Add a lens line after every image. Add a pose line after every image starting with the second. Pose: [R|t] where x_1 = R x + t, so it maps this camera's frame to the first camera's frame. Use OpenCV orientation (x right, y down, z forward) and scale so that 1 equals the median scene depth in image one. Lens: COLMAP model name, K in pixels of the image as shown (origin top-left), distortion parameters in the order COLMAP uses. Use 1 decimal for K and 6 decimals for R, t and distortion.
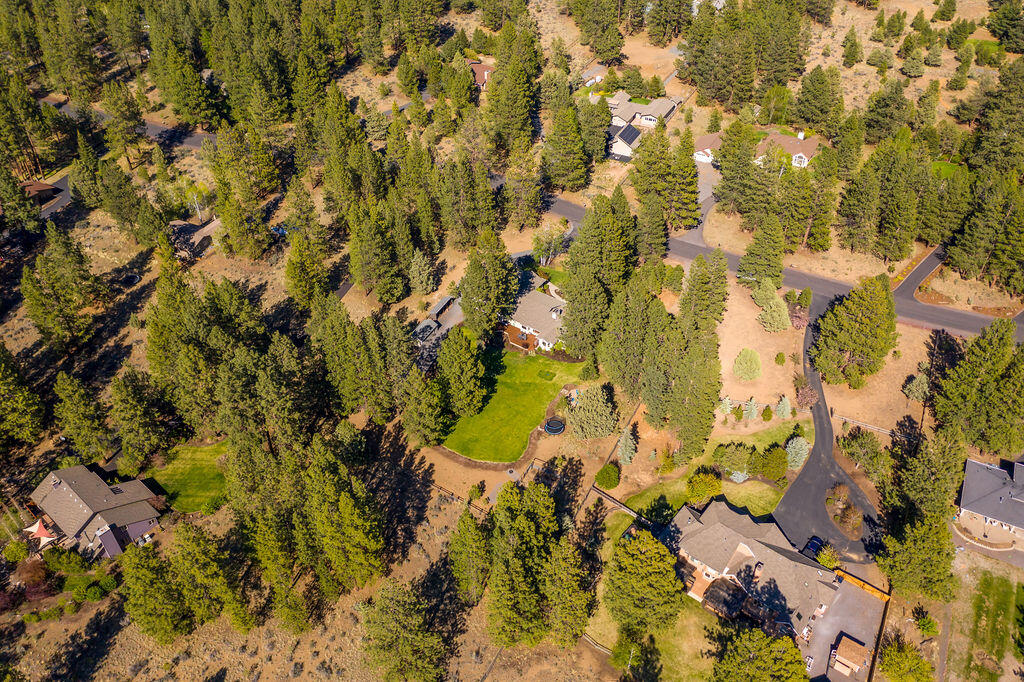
lens RADIAL K [[833.1, 0, 508.5], [0, 833.1, 339.0], [0, 0, 1]] dist [-0.013526, 0.008801]
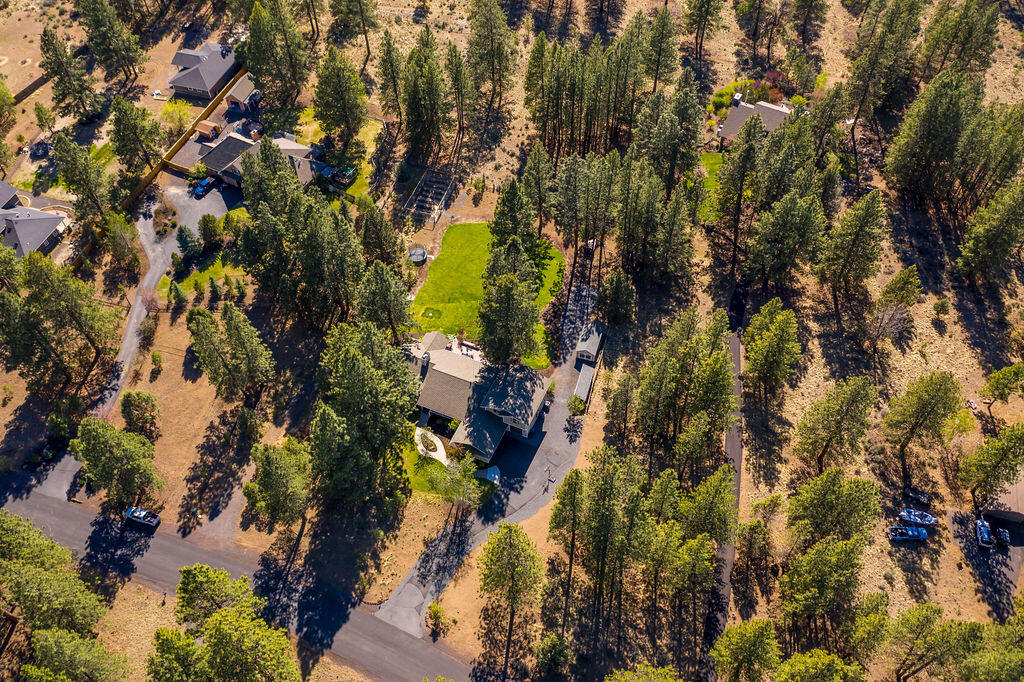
lens RADIAL K [[833.1, 0, 513.8], [0, 833.1, 340.0], [0, 0, 1]] dist [-0.013526, 0.008801]
pose [[-0.982076, 0.161577, -0.097058, 0.058229], [-0.100340, -0.012256, 0.994878, -0.955715], [0.159560, 0.986784, 0.028249, 1.143073]]
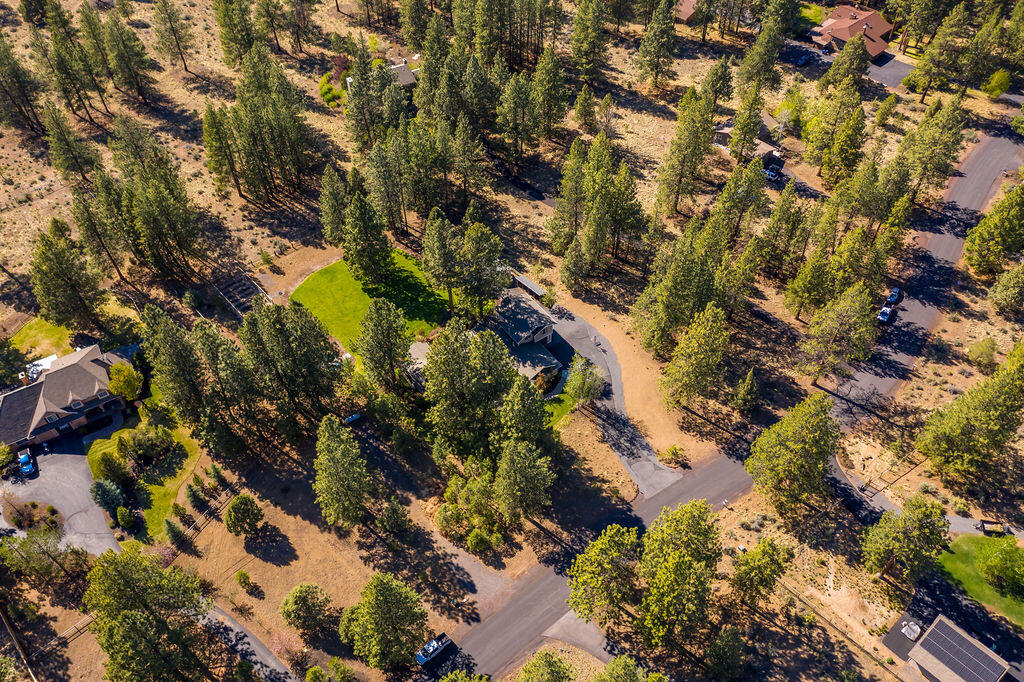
lens RADIAL K [[833.1, 0, 510.0], [0, 833.1, 341.6], [0, 0, 1]] dist [-0.013526, 0.008801]
pose [[-0.346369, 0.707205, -0.616352, 0.610948], [-0.578076, 0.356548, 0.733963, -0.785047], [0.738821, 0.610520, 0.285321, 0.949654]]
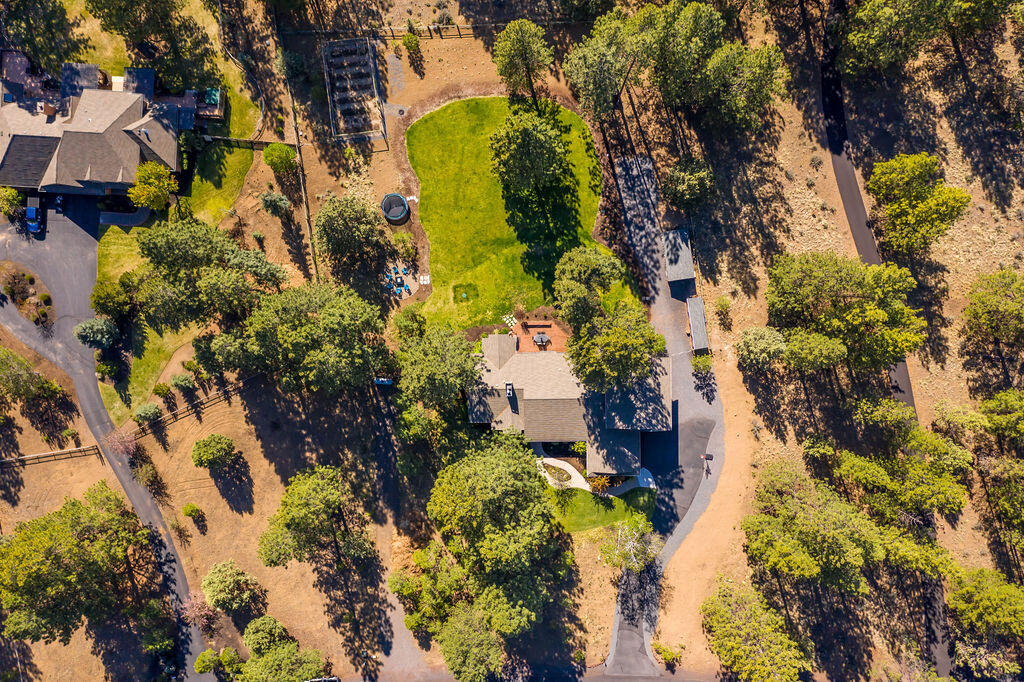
lens RADIAL K [[833.1, 0, 510.6], [0, 833.1, 350.2], [0, 0, 1]] dist [-0.013526, 0.008801]
pose [[-0.811487, 0.581638, 0.056440, 0.006736], [-0.342184, -0.551247, 0.760945, -0.566261], [0.473707, 0.598184, 0.646357, 0.688964]]
